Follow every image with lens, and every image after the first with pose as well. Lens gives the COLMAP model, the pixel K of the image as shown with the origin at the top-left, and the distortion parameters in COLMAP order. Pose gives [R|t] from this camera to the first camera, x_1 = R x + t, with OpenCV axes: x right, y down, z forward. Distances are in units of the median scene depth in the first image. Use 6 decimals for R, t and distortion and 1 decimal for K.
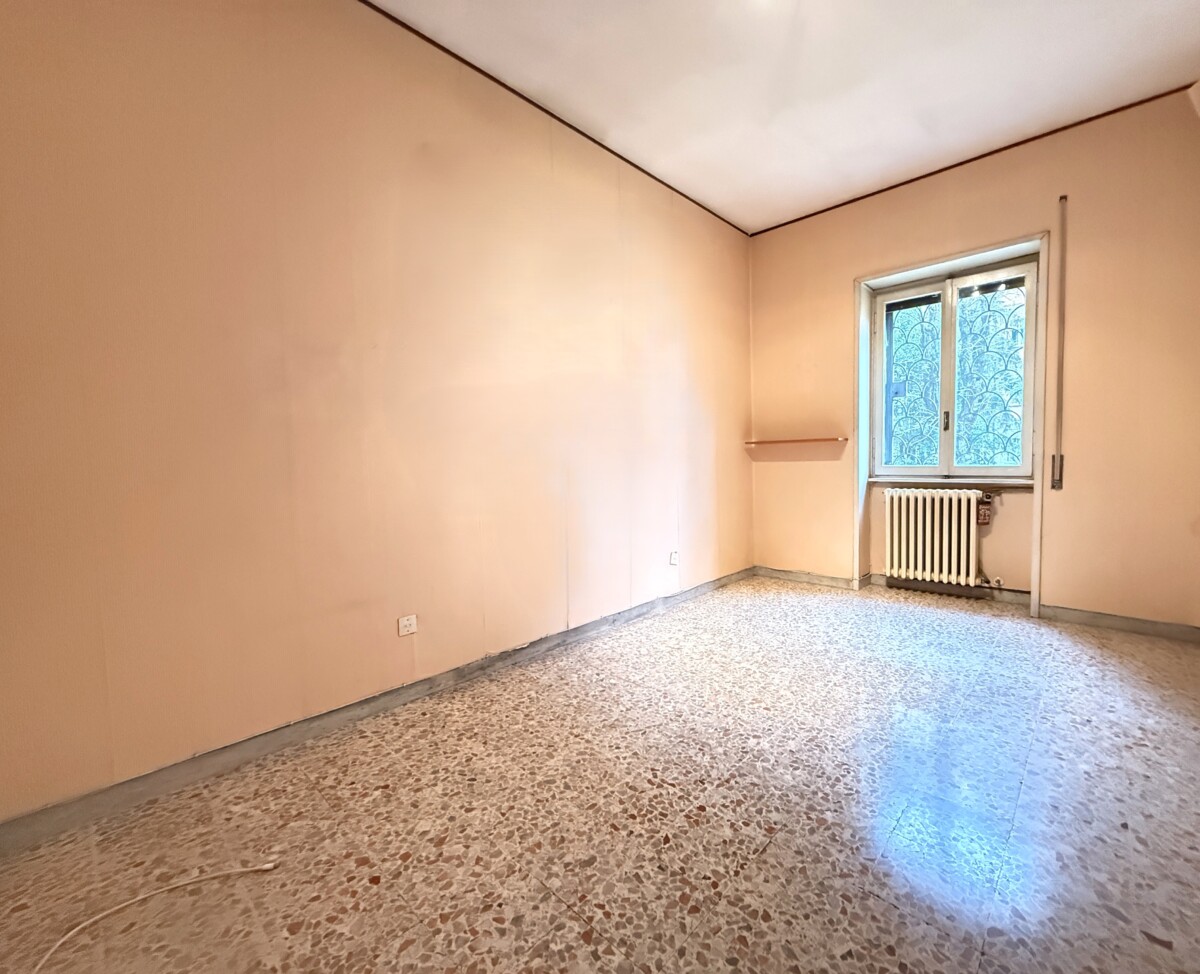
lens RADIAL K [[528.1, 0, 601.9], [0, 528.1, 488.5], [0, 0, 1]] dist [0.001414, 0.000119]
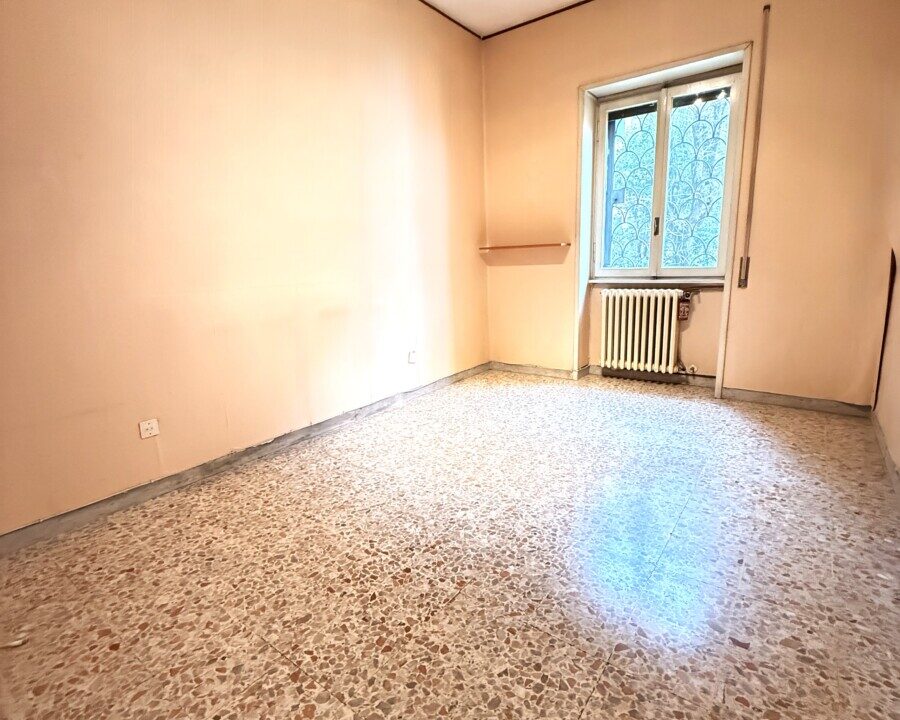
lens RADIAL K [[493.3, 0, 448.9], [0, 493.3, 359.1], [0, 0, 1]] dist [0.002322, -0.000284]
pose [[0.996476, -0.030540, 0.078124, 0.192960], [0.018427, 0.988313, 0.151321, -0.026590], [-0.081832, -0.149348, 0.985393, -0.026143]]
